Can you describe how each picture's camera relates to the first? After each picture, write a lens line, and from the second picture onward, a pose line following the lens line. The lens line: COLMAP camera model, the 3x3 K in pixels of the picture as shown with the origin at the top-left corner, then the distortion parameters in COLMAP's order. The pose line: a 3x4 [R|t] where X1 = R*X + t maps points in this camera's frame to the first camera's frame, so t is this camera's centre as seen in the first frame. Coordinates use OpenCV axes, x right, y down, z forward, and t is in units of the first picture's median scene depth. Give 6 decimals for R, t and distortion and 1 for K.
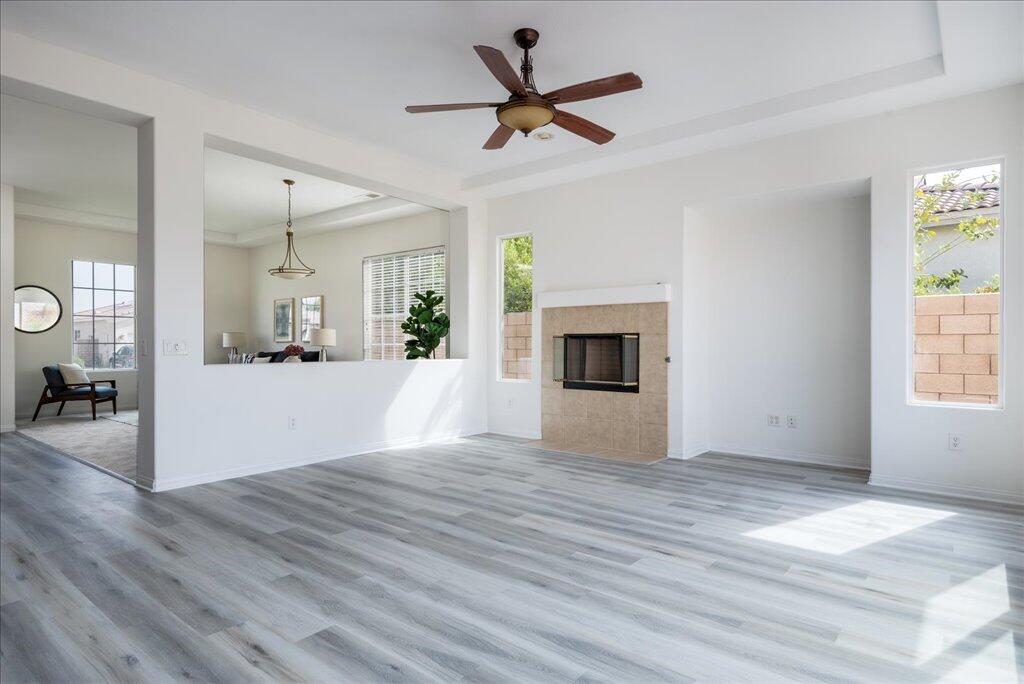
lens RADIAL K [[570.9, 0, 490.4], [0, 570.9, 346.3], [0, 0, 1]] dist [0.031674, -0.003434]
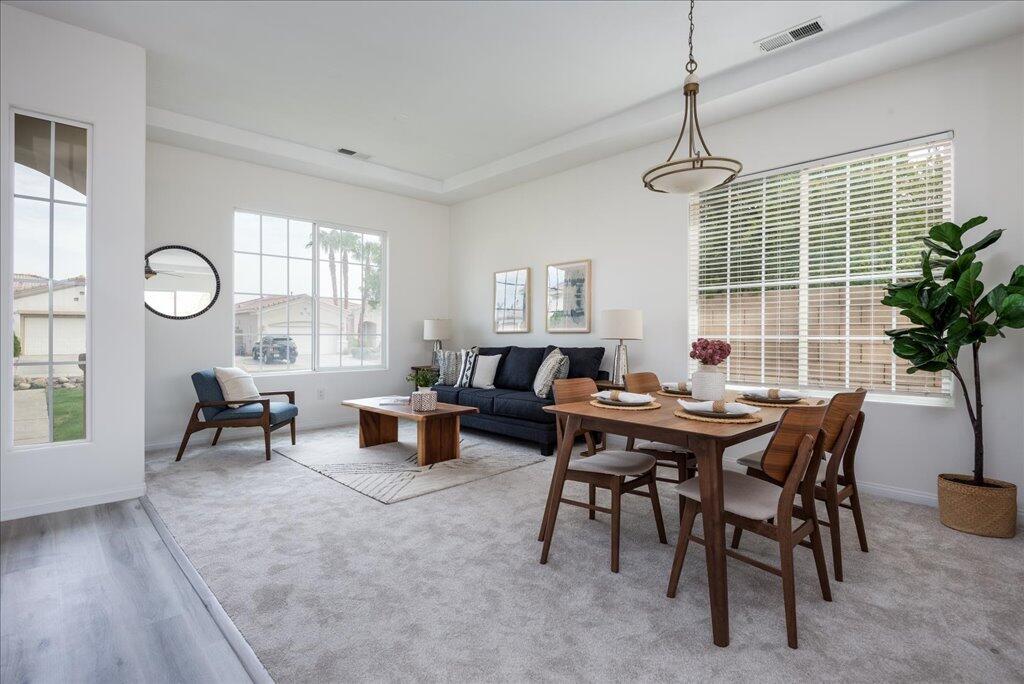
lens RADIAL K [[504.0, 0, 508.0], [0, 504.0, 341.0], [0, 0, 1]] dist [0.030792, -0.001486]
pose [[0.994367, 0.000533, -0.105989, -0.362104], [0.000563, 0.999947, 0.010308, -0.004267], [0.105989, -0.010310, 0.994314, 0.475490]]
